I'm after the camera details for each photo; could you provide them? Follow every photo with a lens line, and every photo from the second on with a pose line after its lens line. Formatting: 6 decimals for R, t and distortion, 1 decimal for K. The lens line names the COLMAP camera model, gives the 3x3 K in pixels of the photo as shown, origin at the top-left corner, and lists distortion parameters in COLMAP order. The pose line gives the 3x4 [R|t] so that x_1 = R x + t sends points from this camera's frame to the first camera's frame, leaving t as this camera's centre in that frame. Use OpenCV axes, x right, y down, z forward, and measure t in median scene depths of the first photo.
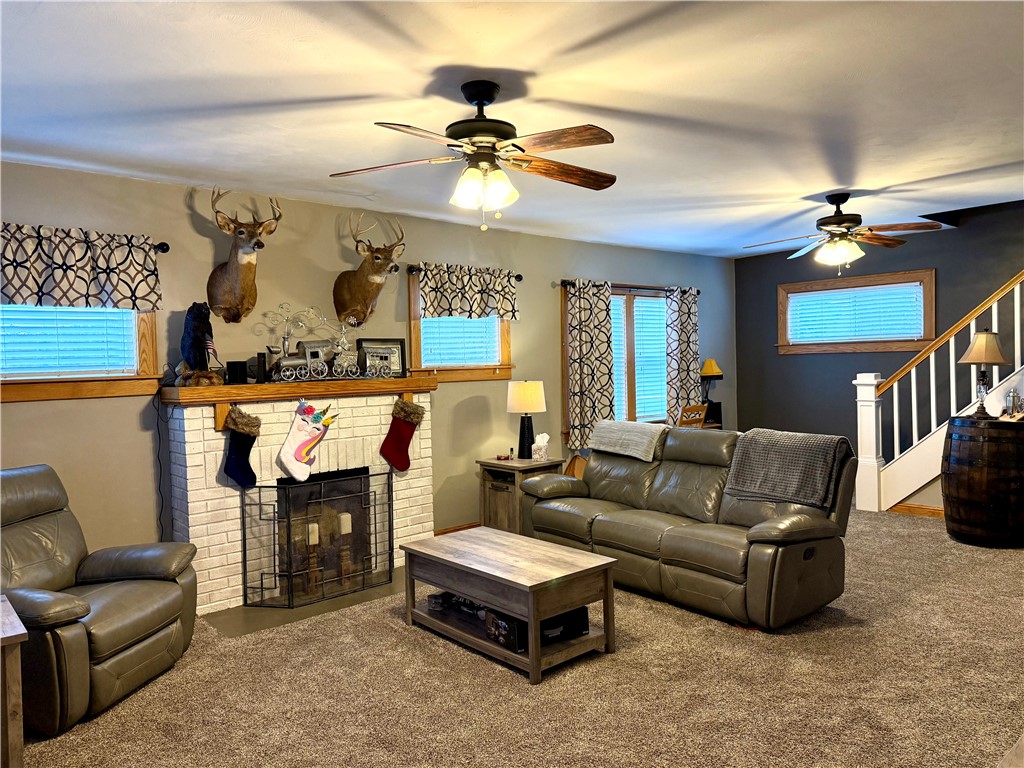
lens RADIAL K [[715.4, 0, 506.8], [0, 715.4, 374.8], [0, 0, 1]] dist [0.023825, -0.033401]
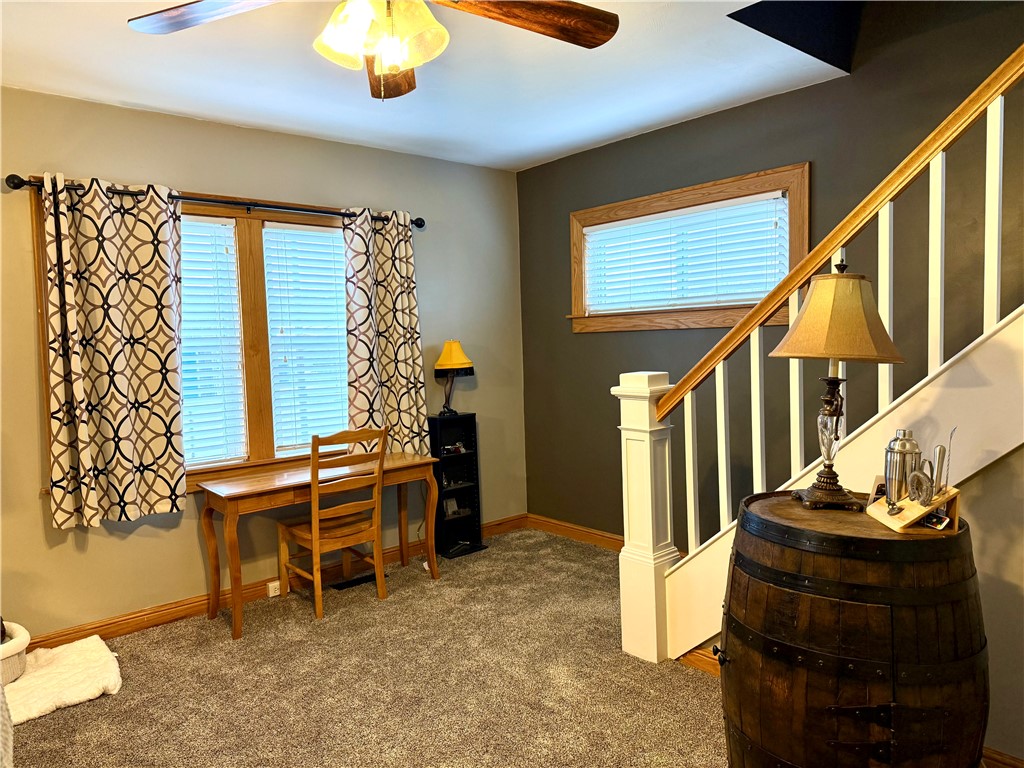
lens RADIAL K [[715.4, 0, 515.4], [0, 715.4, 386.9], [0, 0, 1]] dist [0.023825, -0.033401]
pose [[0.999980, 0.001186, 0.006251, 0.360653], [-0.001479, 0.998887, 0.047136, -0.012747], [-0.006188, -0.047145, 0.998869, 0.456756]]
